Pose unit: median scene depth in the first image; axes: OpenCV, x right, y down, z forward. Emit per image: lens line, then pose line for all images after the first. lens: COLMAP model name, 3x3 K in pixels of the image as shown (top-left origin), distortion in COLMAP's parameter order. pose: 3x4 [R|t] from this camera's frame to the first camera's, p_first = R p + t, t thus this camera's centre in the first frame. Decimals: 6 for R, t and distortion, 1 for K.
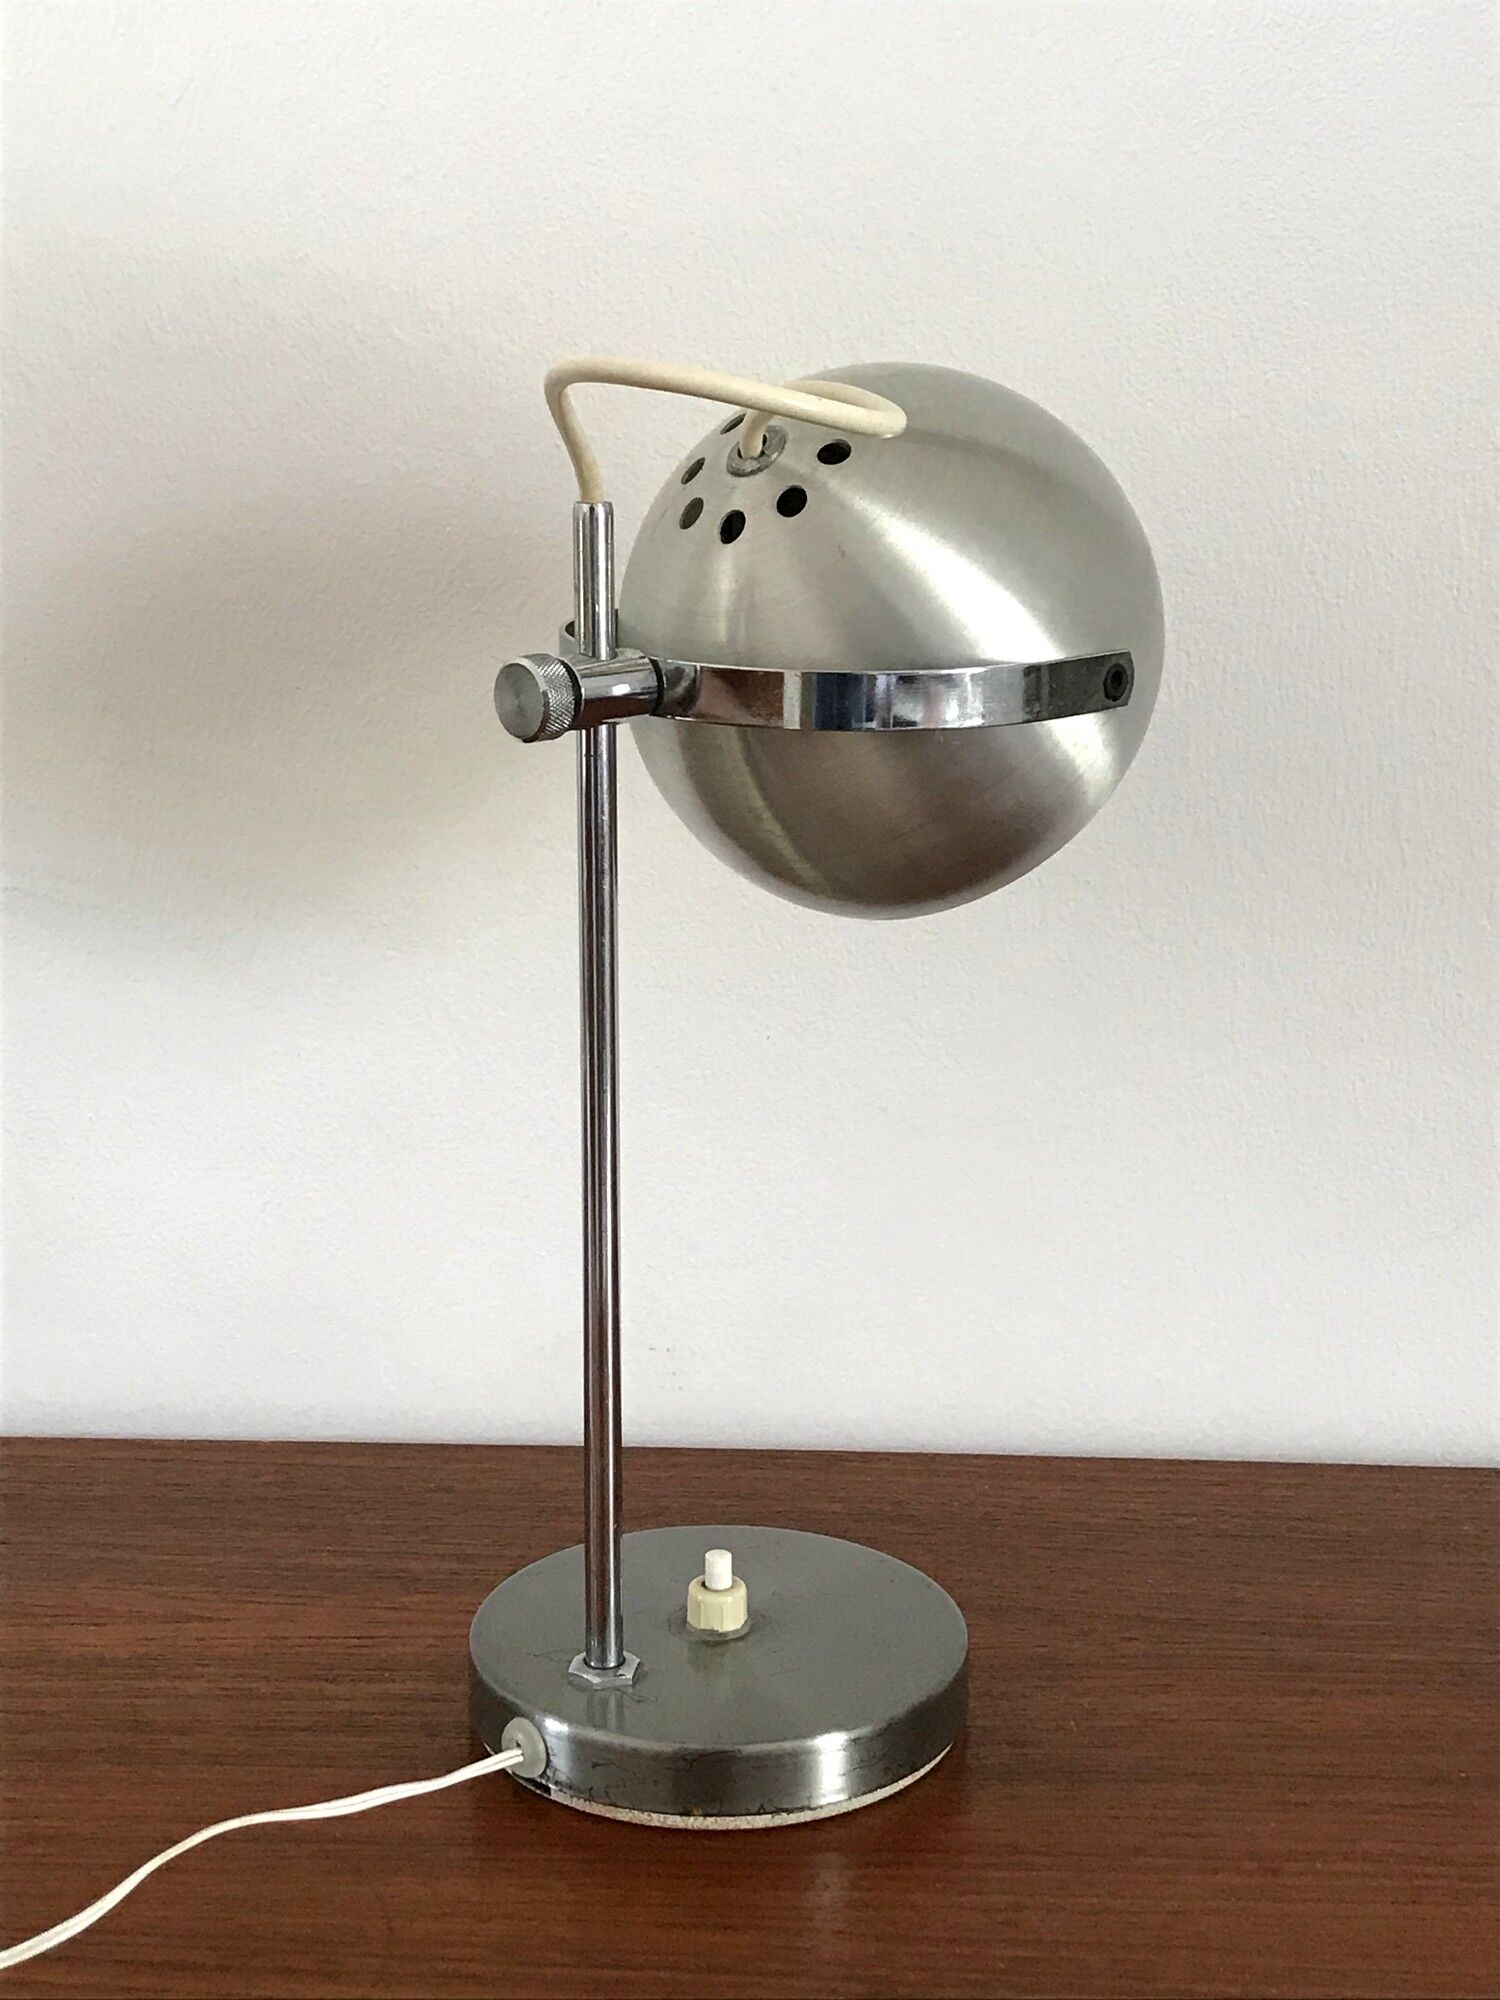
lens RADIAL K [[3056.8, 0, 750.0], [0, 3056.8, 1000.0], [0, 0, 1]] dist [0.433714, -1.956541]
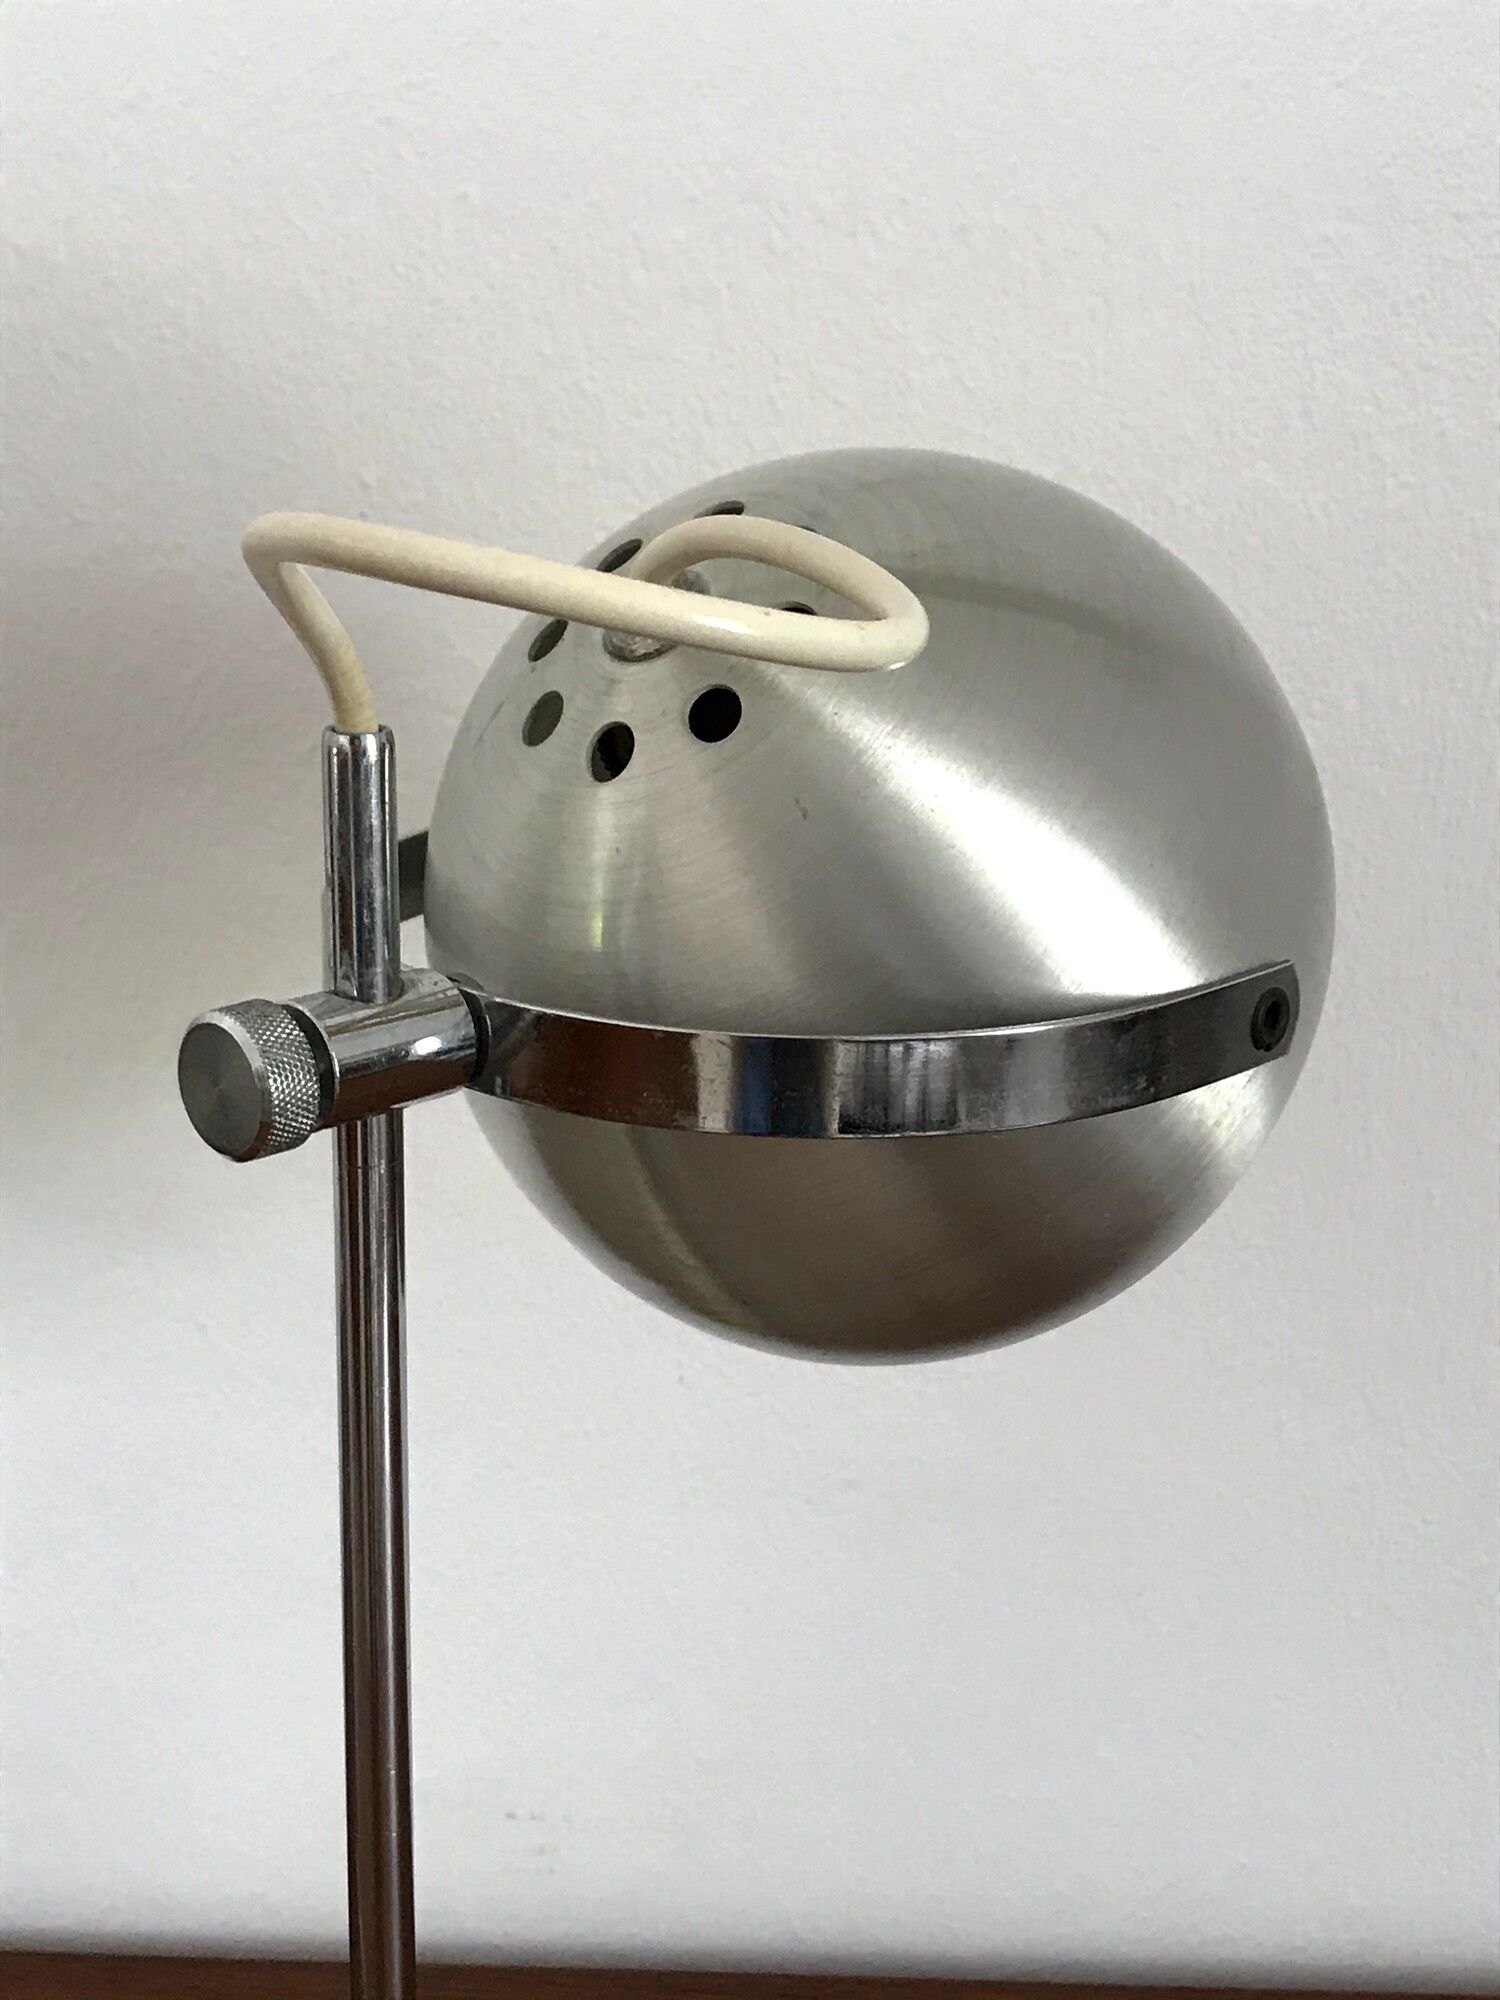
lens RADIAL K [[2958.7, 0, 750.0], [0, 2958.7, 1000.0], [0, 0, 1]] dist [0.269121, -0.922432]
pose [[0.999757, 0.004728, 0.021523, 0.008273], [-0.005823, 0.998677, 0.051100, -0.134254], [-0.021253, -0.051213, 0.998462, 0.440920]]
